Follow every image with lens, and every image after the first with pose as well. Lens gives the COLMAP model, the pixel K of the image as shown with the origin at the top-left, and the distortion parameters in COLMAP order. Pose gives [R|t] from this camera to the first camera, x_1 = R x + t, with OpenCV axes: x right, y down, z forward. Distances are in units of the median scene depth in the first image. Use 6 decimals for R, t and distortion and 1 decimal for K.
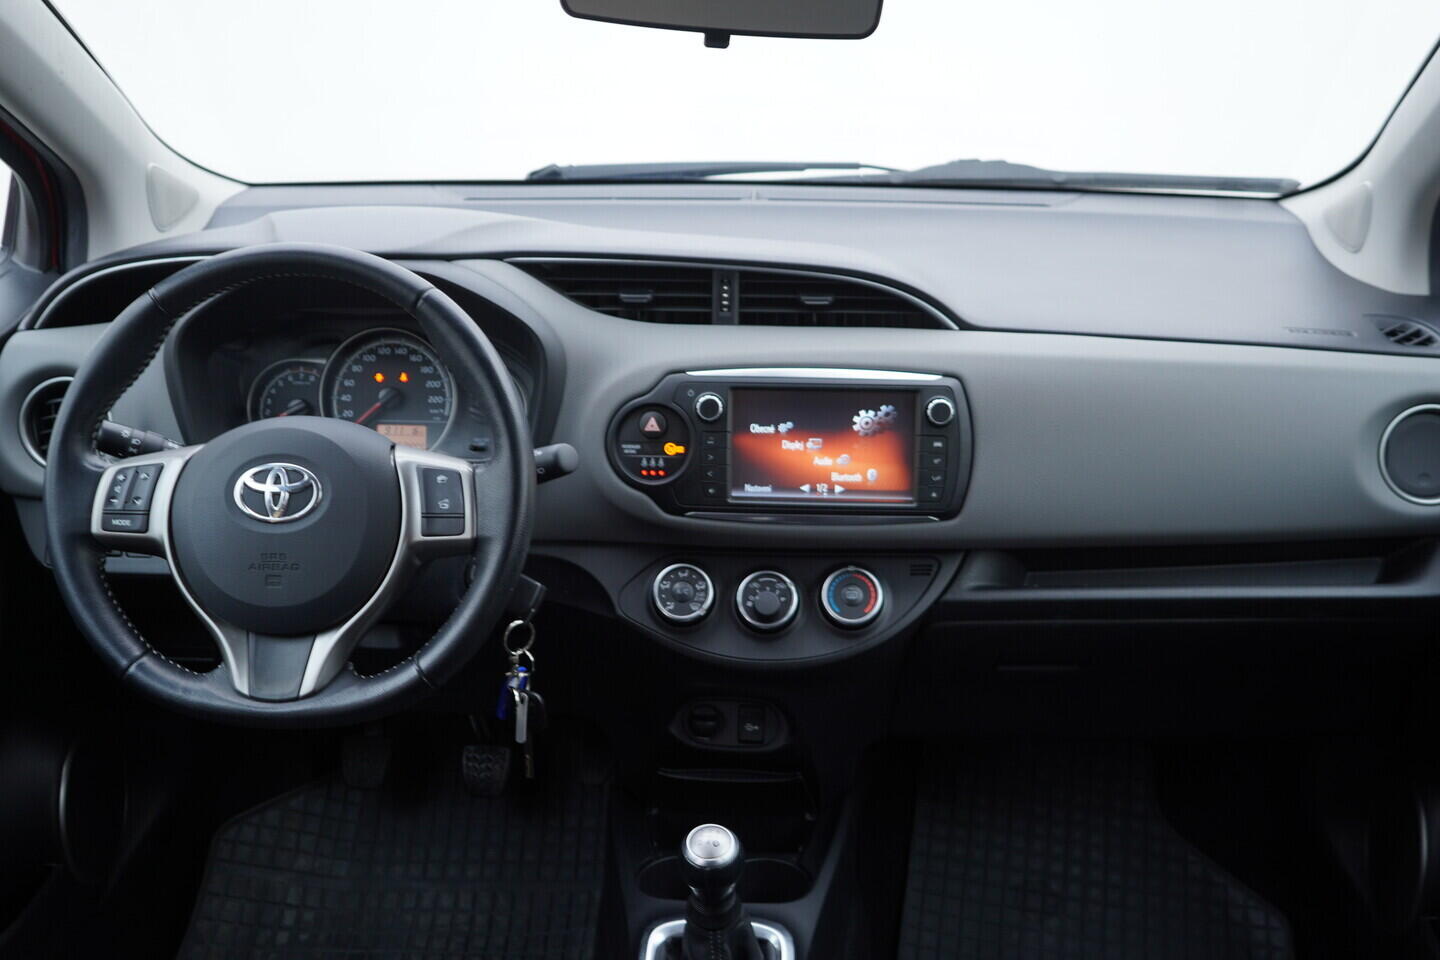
lens RADIAL K [[1468.1, 0, 721.9], [0, 1468.1, 480.0], [0, 0, 1]] dist [0.001971, 0.000000]
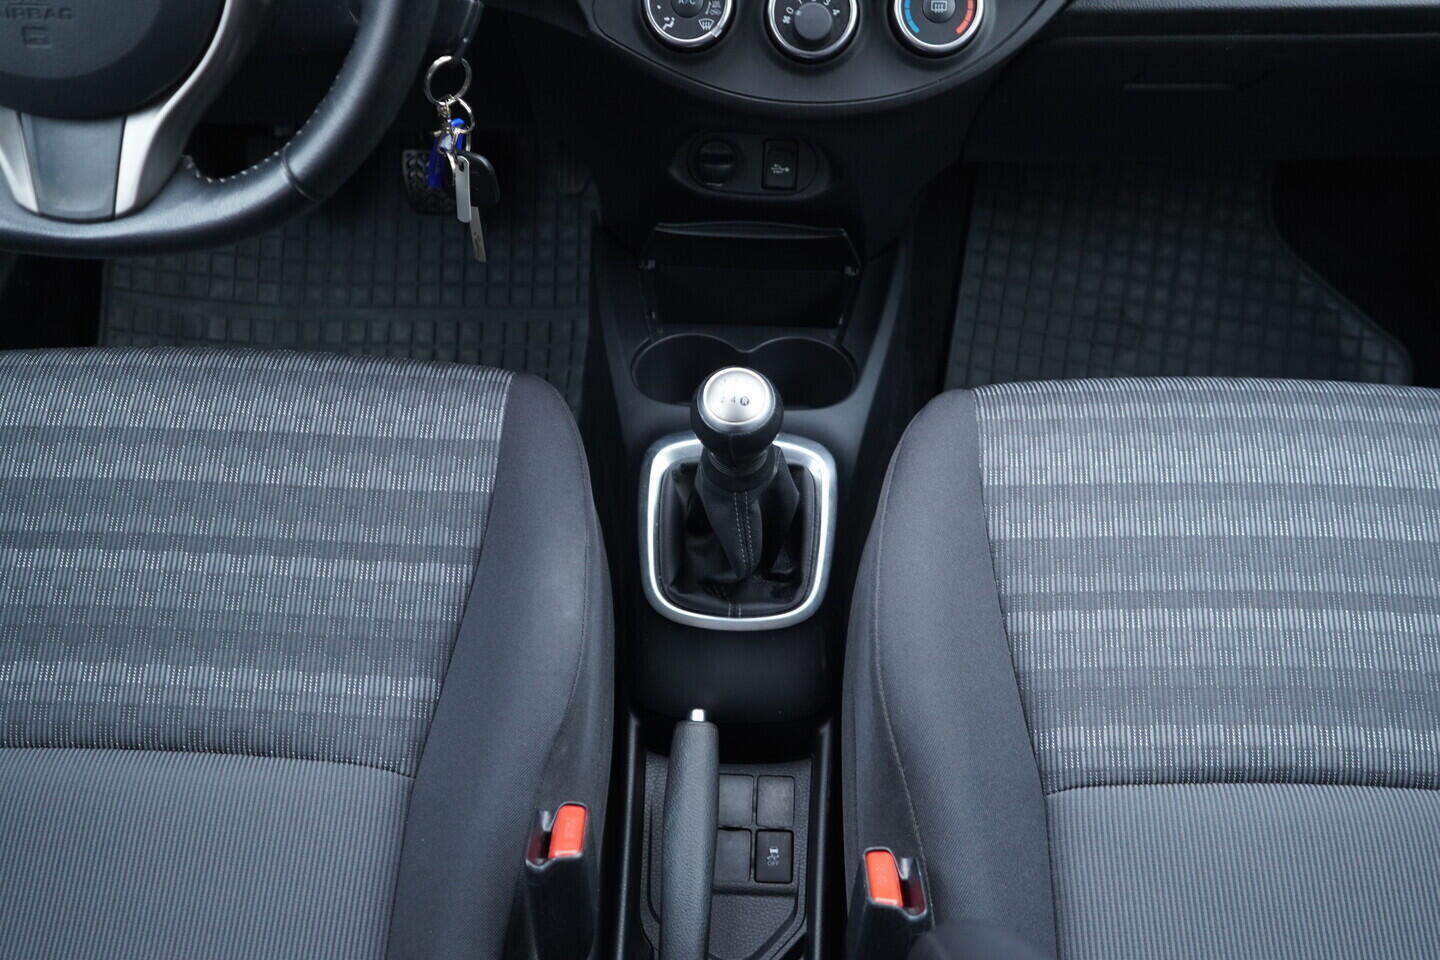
lens RADIAL K [[1468.1, 0, 722.2], [0, 1468.1, 468.8], [0, 0, 1]] dist [0.001971, 0.000000]
pose [[0.999919, -0.008437, 0.009536, -0.019043], [0.002883, 0.879520, 0.475853, -0.055676], [-0.012401, -0.475787, 0.879473, 0.308246]]
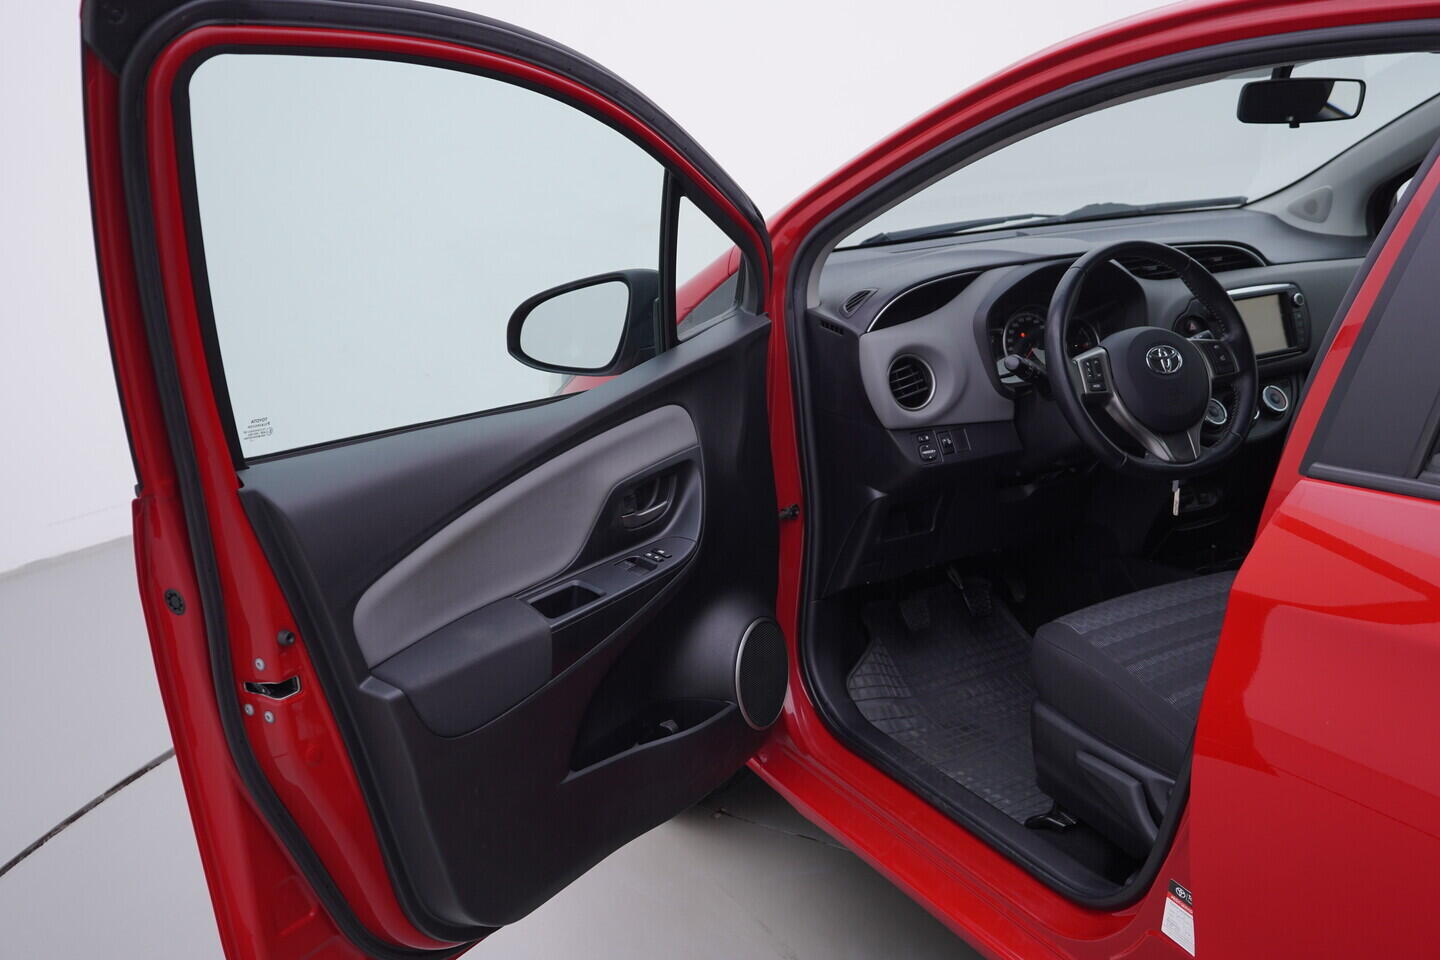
lens RADIAL K [[1468.1, 0, 720.1], [0, 1468.1, 478.6], [0, 0, 1]] dist [0.001971, 0.000000]
pose [[0.844856, -0.179605, 0.503944, -1.568371], [0.229239, 0.972641, -0.037667, 0.086661], [-0.483392, 0.147347, 0.862914, -0.336654]]
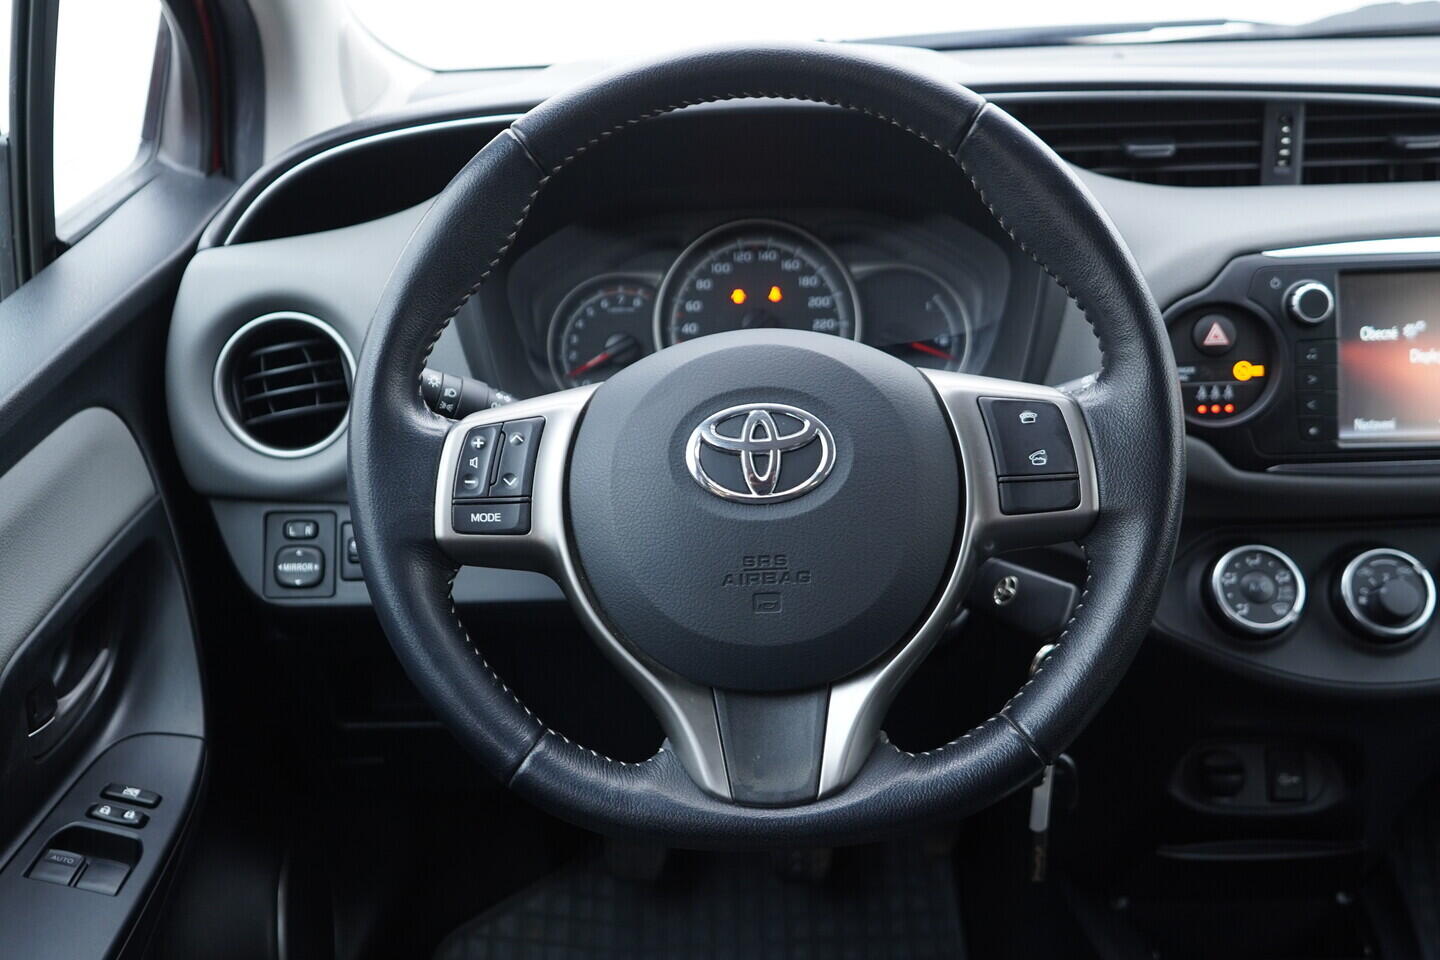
lens RADIAL K [[1468.1, 0, 725.4], [0, 1468.1, 478.8], [0, 0, 1]] dist [0.001971, 0.000000]
pose [[0.998007, -0.050211, 0.038216, -0.290949], [0.050342, 0.998729, -0.002471, 0.016941], [-0.038043, 0.004390, 0.999266, 0.349989]]
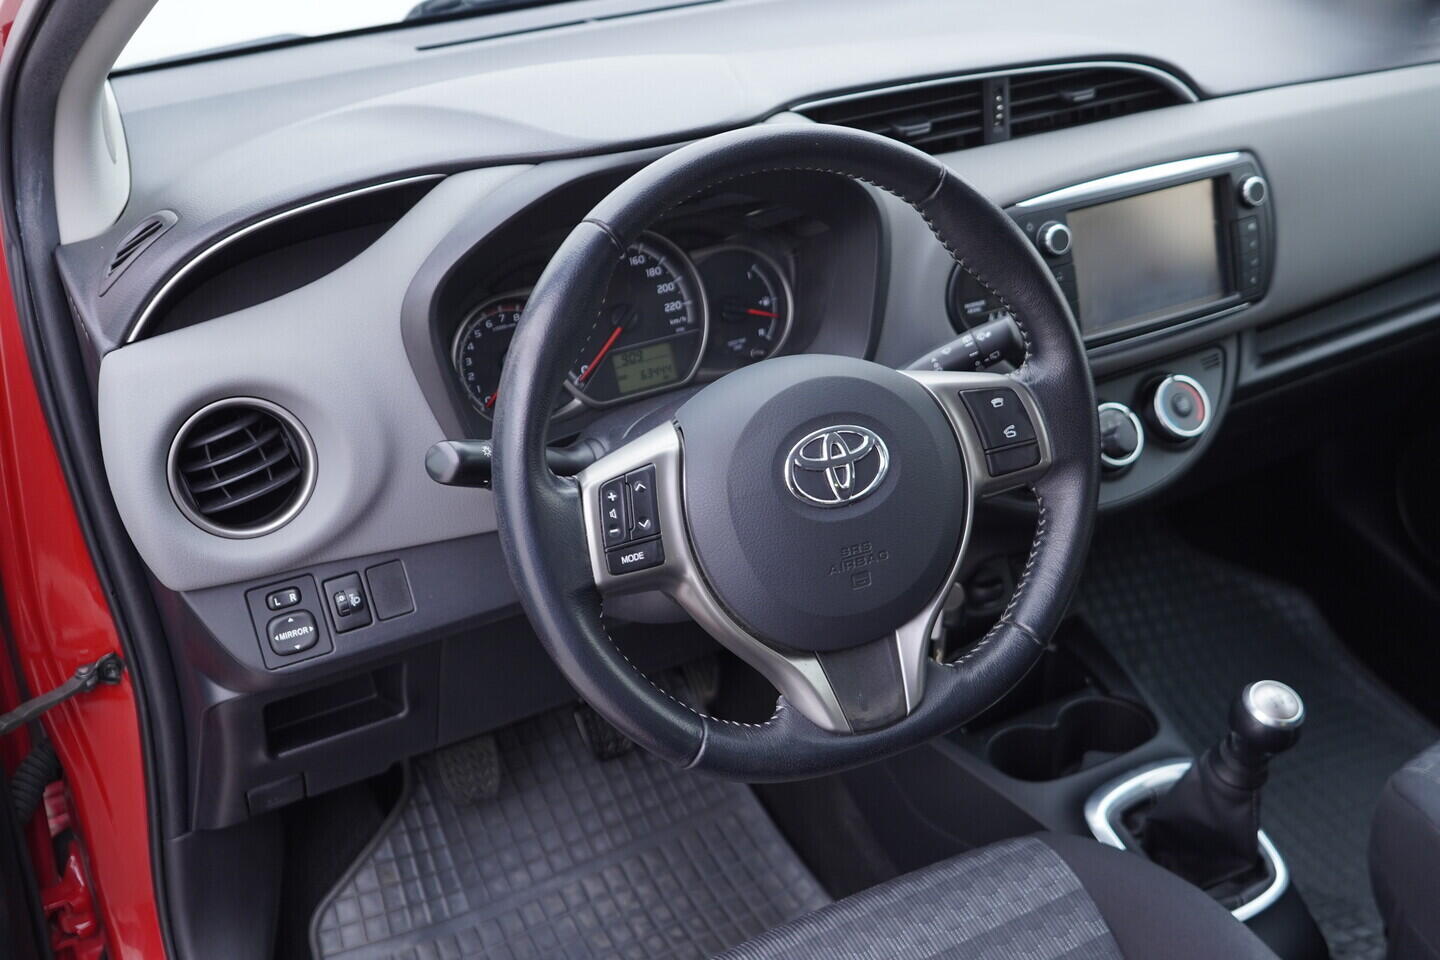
lens RADIAL K [[1468.1, 0, 715.6], [0, 1468.1, 472.2], [0, 0, 1]] dist [0.001971, 0.000000]
pose [[0.854147, -0.280518, 0.437885, -0.585962], [0.216019, 0.957341, 0.191921, -0.124777], [-0.473042, -0.069337, 0.878307, 0.317446]]
